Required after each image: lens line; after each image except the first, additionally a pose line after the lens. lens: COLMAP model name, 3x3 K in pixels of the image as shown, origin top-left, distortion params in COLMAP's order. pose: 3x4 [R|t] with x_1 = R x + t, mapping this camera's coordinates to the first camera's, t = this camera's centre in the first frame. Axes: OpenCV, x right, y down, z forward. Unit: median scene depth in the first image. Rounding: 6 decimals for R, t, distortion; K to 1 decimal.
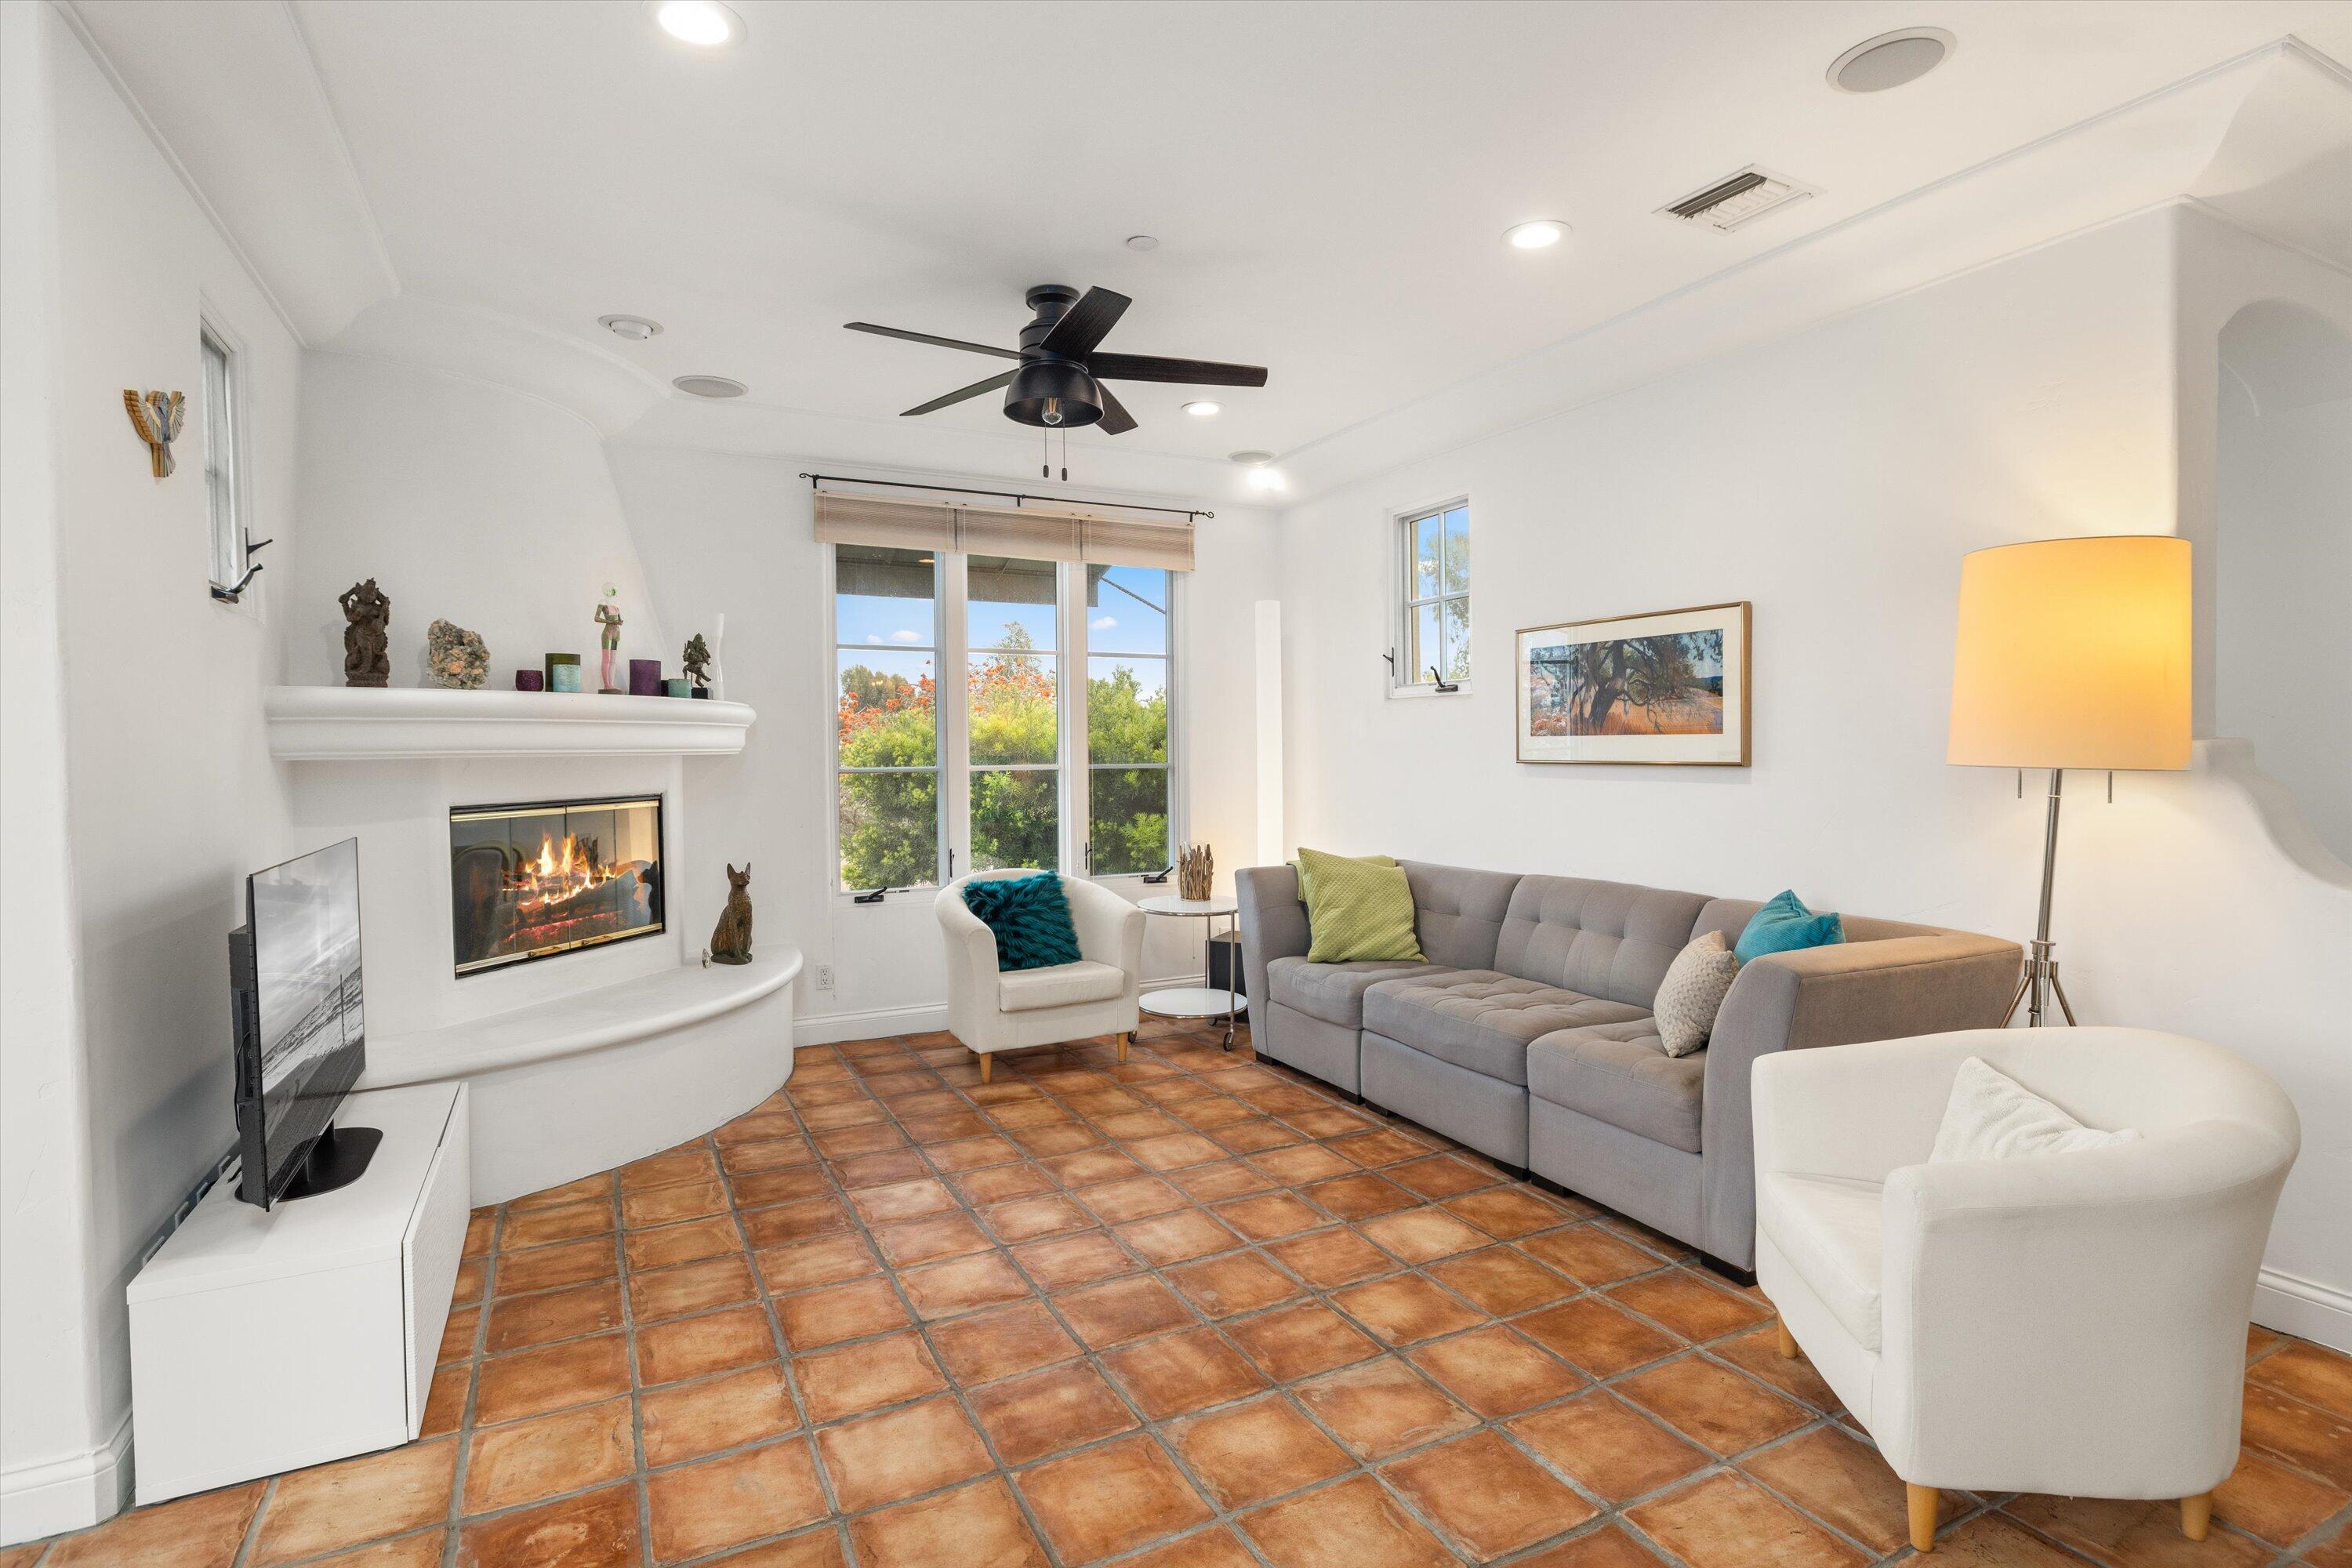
lens RADIAL K [[1097.1, 0, 1176.0], [0, 1097.1, 784.0], [0, 0, 1]] dist [-0.000072, 0.000030]
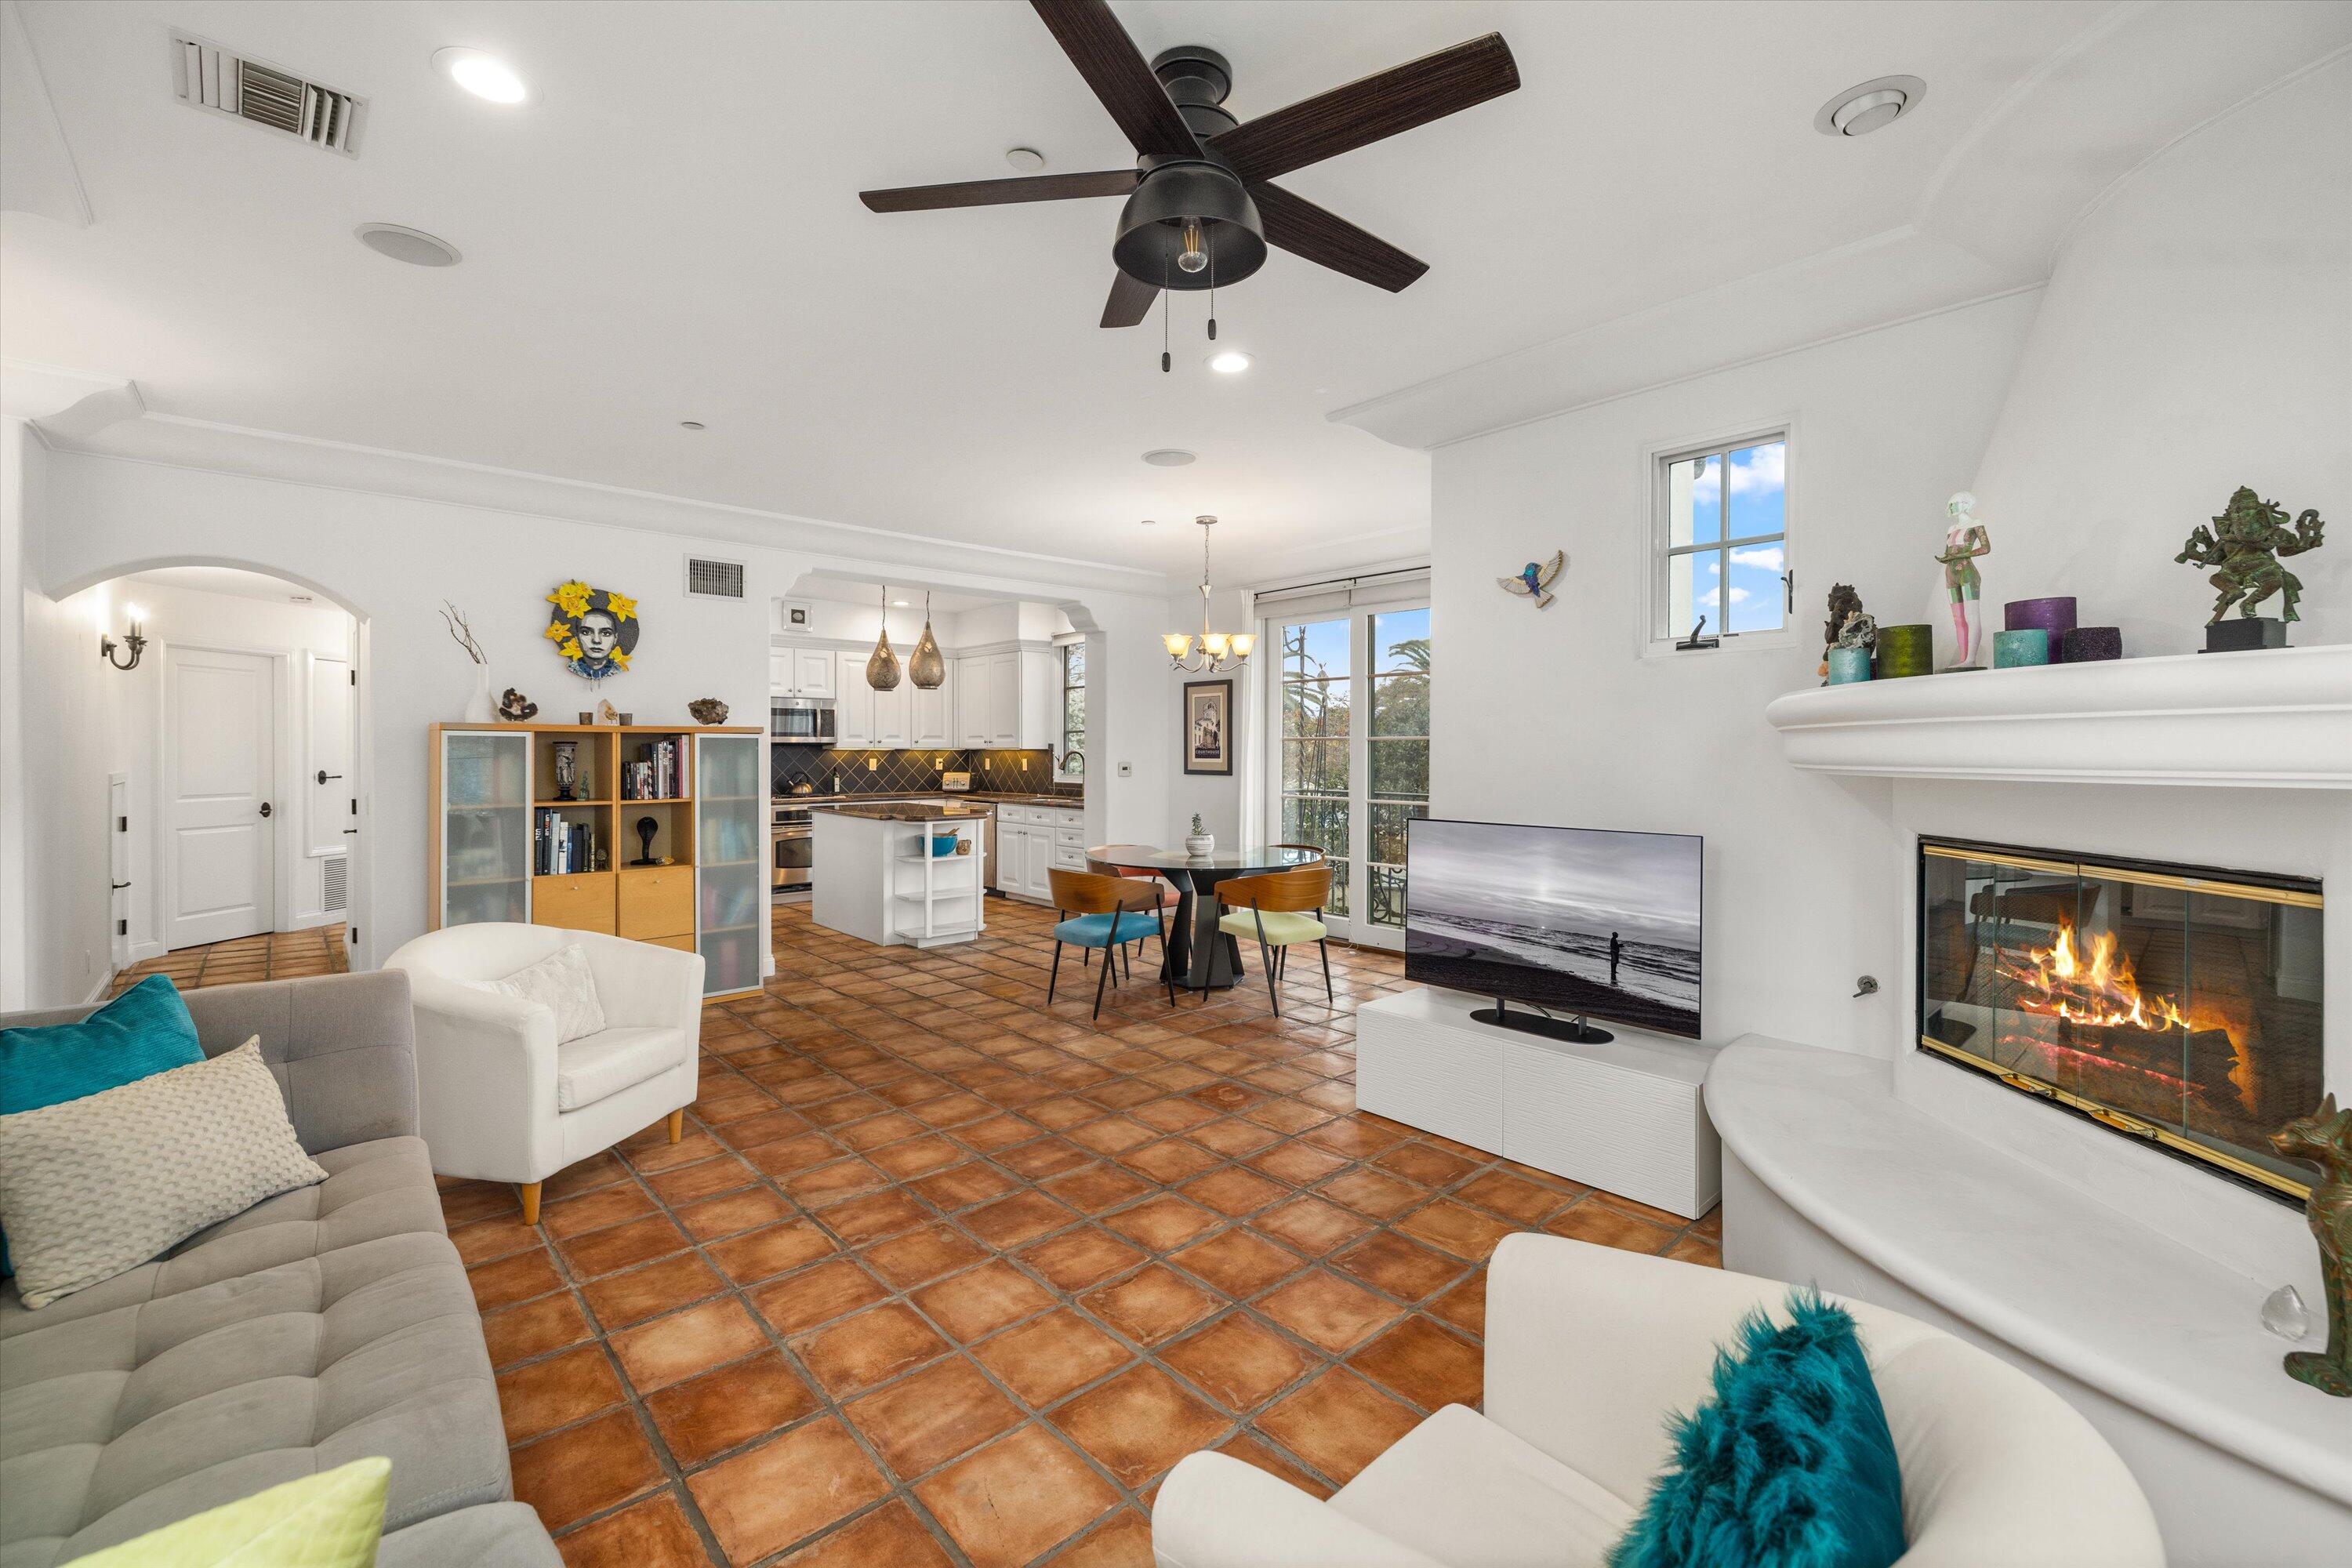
lens RADIAL K [[999.9, 0, 1177.8], [0, 999.9, 751.4], [0, 0, 1]] dist [0.000383, -0.000026]
pose [[-0.964212, 0.003496, -0.265109, 0.069230], [-0.005958, 0.999375, 0.034847, -0.077520], [0.265065, 0.035179, -0.963589, 1.933220]]
